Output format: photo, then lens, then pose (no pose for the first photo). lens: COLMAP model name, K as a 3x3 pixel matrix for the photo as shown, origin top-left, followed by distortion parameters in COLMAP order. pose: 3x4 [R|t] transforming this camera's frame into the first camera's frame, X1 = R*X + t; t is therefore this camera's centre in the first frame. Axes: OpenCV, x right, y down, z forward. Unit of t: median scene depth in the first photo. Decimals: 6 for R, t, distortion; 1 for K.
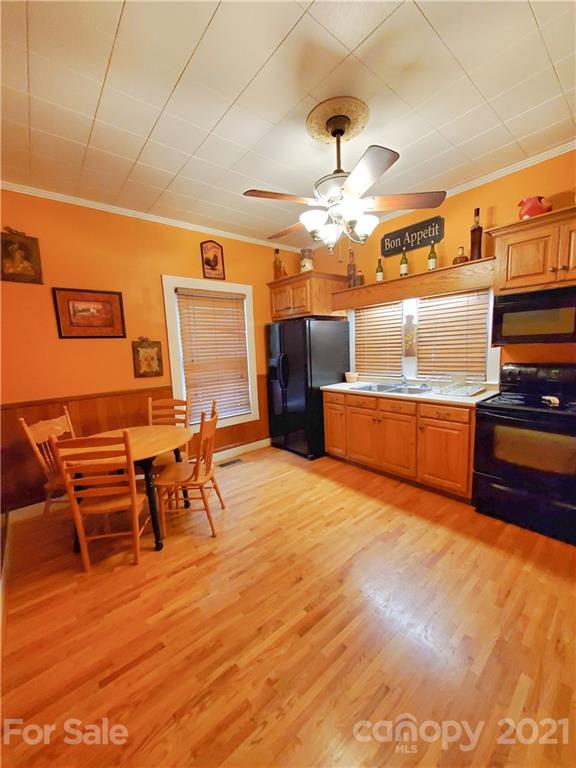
lens RADIAL K [[302.5, 0, 287.3], [0, 302.5, 385.2], [0, 0, 1]] dist [-0.000168, -0.001743]
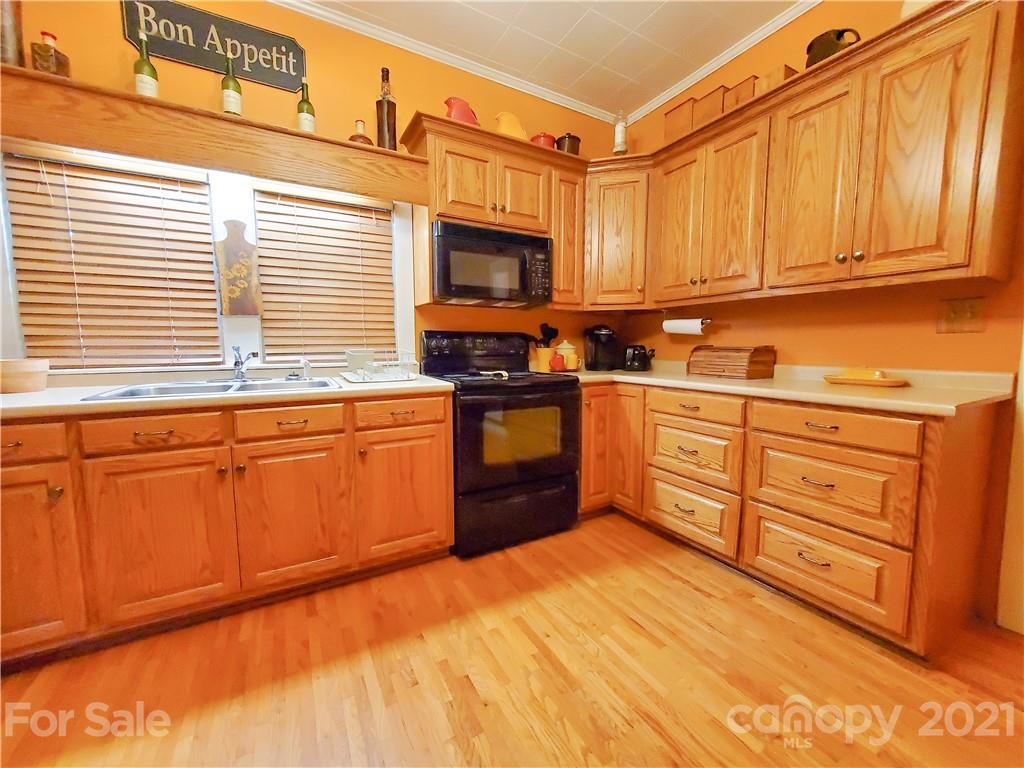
lens RADIAL K [[403.3, 0, 512.4], [0, 403.3, 381.1], [0, 0, 1]] dist [-0.000168, -0.001743]
pose [[0.179859, -0.044724, 0.982675, -0.129067], [0.118832, 0.992638, 0.023427, 0.039814], [-0.976488, 0.112560, 0.183850, 0.608081]]
